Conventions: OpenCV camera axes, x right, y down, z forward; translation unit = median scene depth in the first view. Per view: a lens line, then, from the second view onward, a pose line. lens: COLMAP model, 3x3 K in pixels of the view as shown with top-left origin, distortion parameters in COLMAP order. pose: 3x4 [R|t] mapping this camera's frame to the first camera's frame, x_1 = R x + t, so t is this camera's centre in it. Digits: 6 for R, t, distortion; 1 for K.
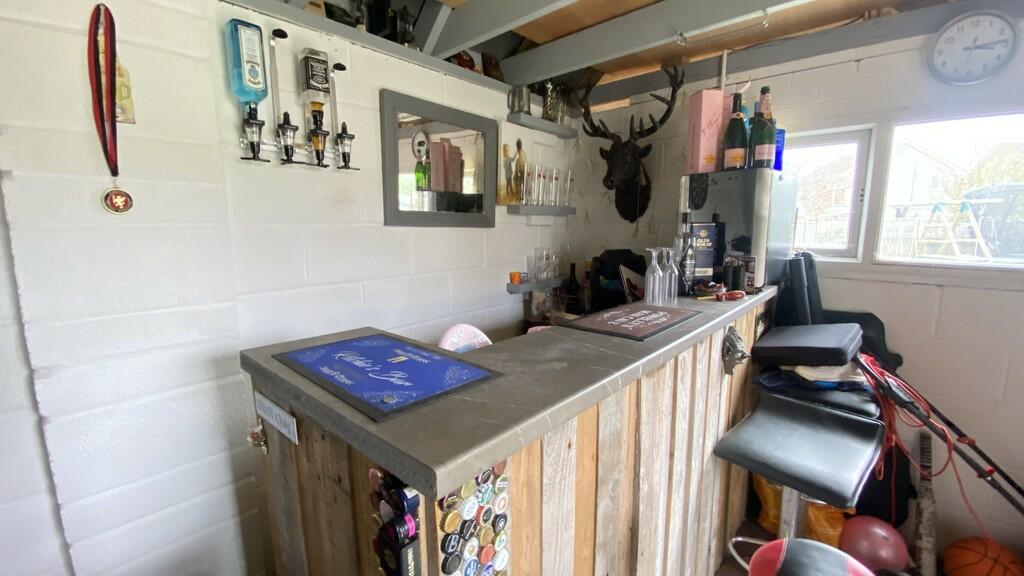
lens RADIAL K [[409.1, 0, 507.3], [0, 409.1, 289.8], [0, 0, 1]] dist [0.022945, -0.023445]
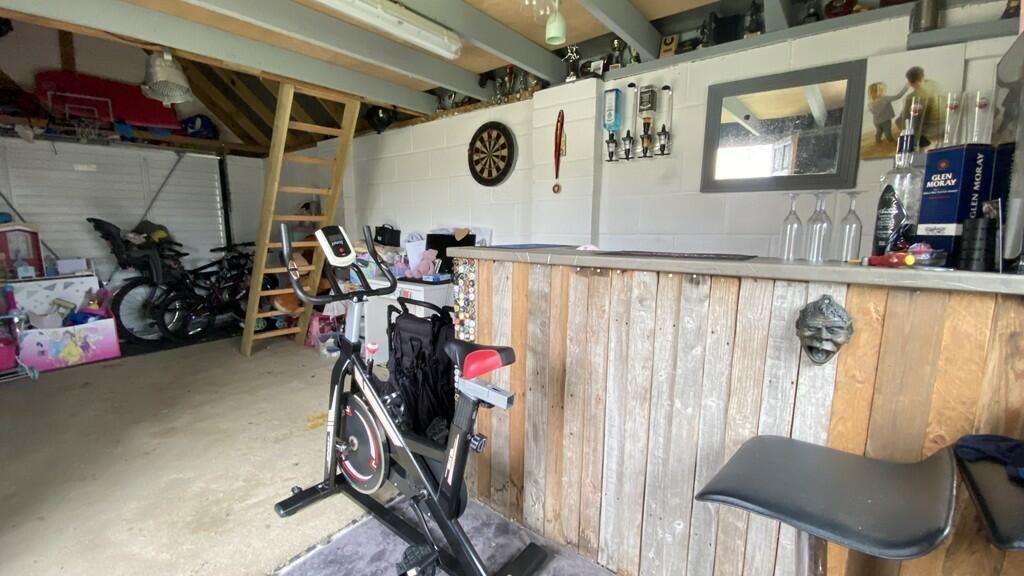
lens RADIAL K [[409.1, 0, 507.3], [0, 409.1, 289.8], [0, 0, 1]] dist [0.022945, -0.023445]
pose [[0.087255, 0.154964, -0.984059, 1.109643], [-0.150812, 0.978496, 0.140716, 0.058429], [0.984704, 0.136130, 0.108749, 0.352602]]
